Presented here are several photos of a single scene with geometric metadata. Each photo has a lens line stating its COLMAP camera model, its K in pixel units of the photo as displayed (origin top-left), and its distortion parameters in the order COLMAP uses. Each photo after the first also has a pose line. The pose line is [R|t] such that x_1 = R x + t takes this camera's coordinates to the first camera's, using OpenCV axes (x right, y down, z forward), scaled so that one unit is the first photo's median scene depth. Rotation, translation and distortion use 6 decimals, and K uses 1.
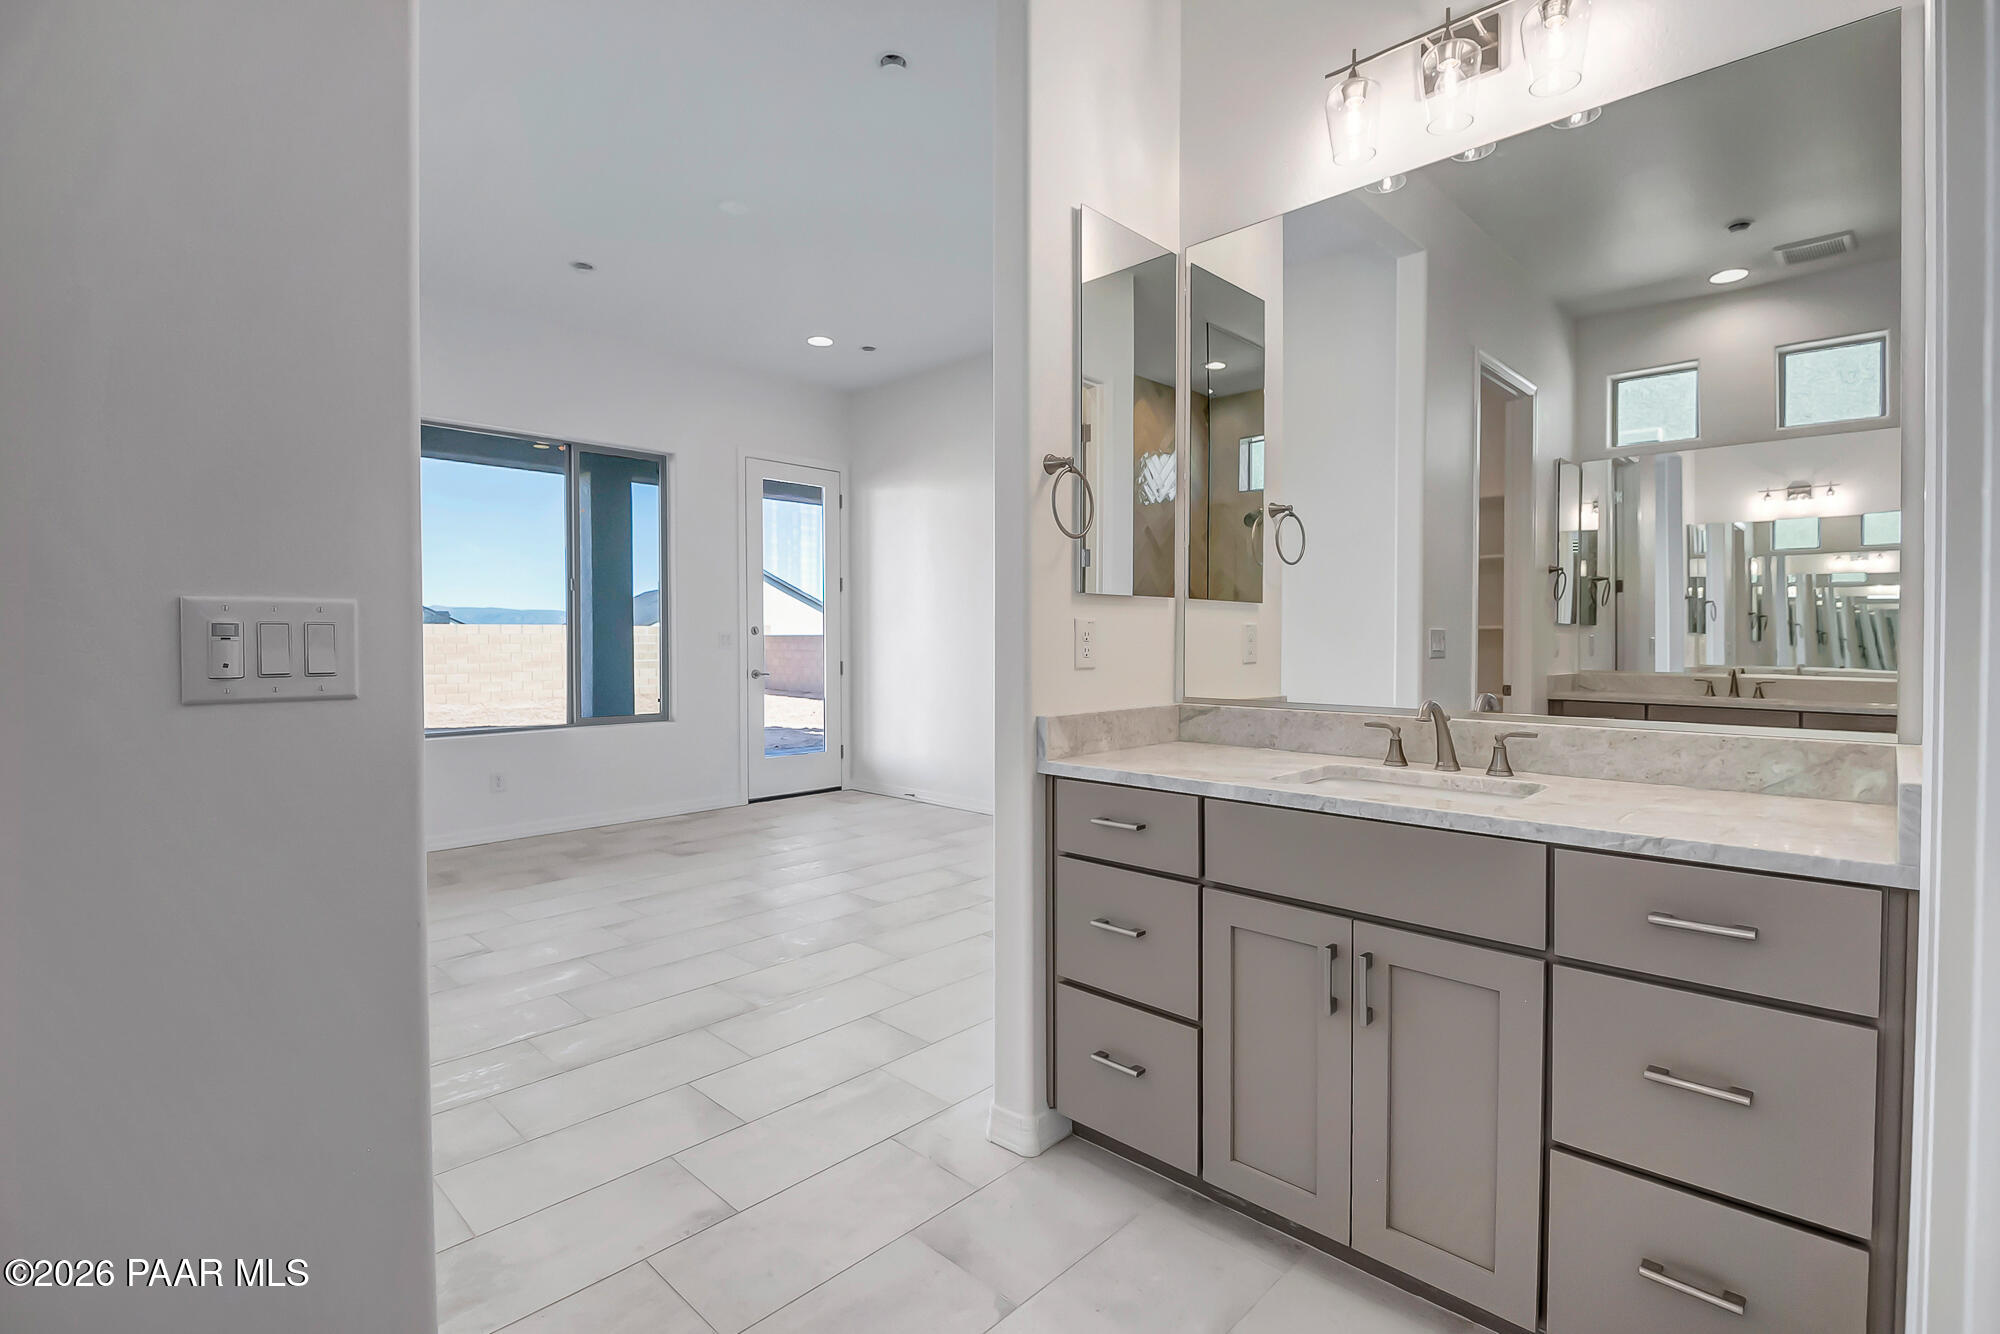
lens RADIAL K [[930.4, 0, 1011.6], [0, 930.4, 659.1], [0, 0, 1]] dist [-0.005766, -0.001450]
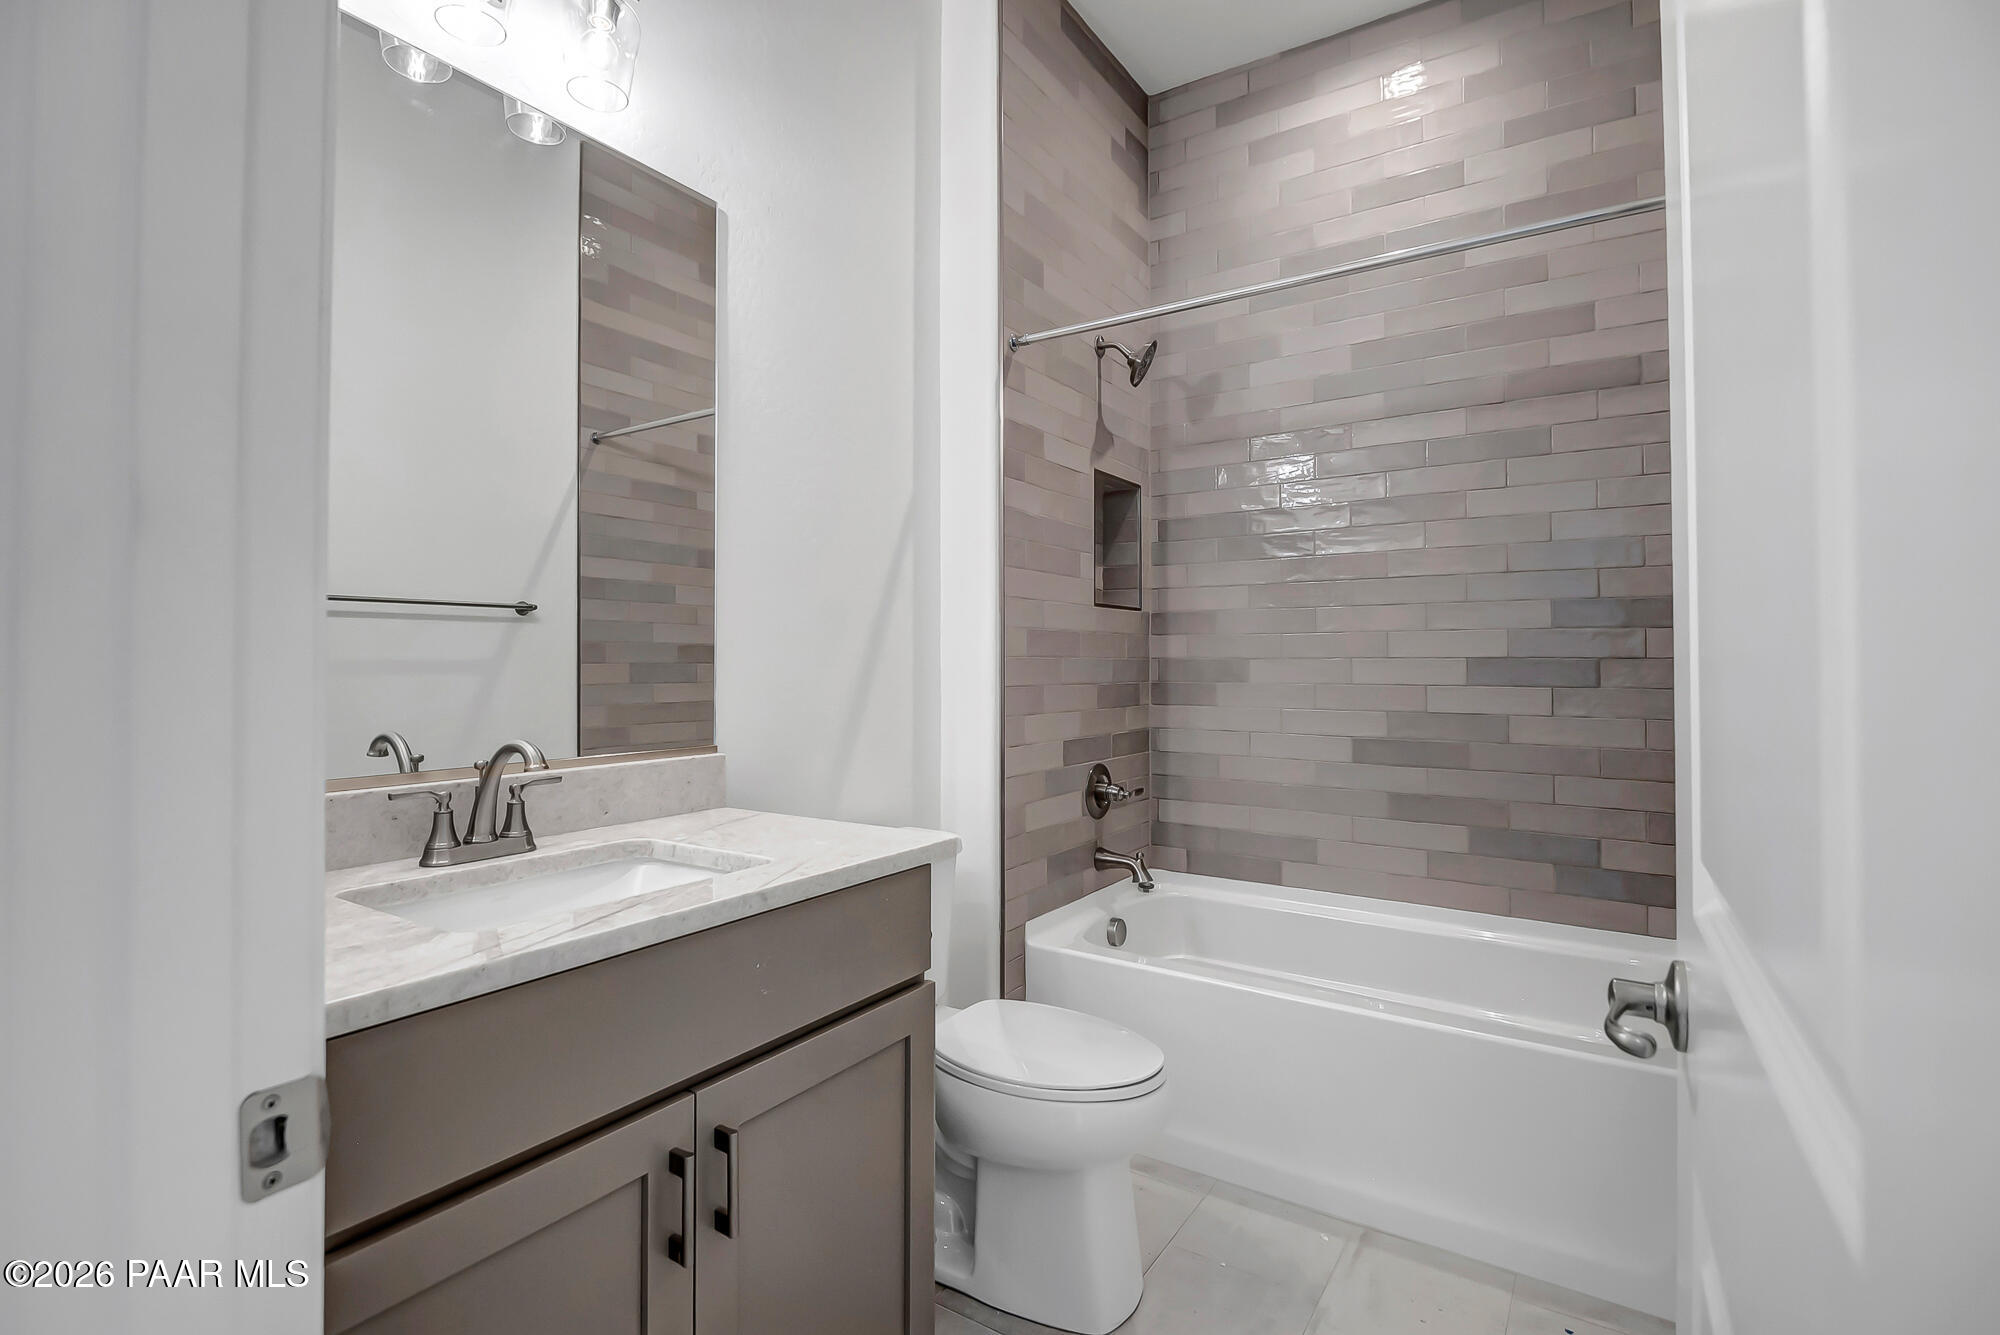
lens RADIAL K [[930.4, 0, 1001.2], [0, 930.4, 662.1], [0, 0, 1]] dist [-0.005766, -0.001450]
pose [[-0.176391, 0.009231, 0.984277, -0.283519], [0.017441, 0.999828, -0.006251, -0.000677], [-0.984166, 0.016064, -0.176522, 0.895635]]
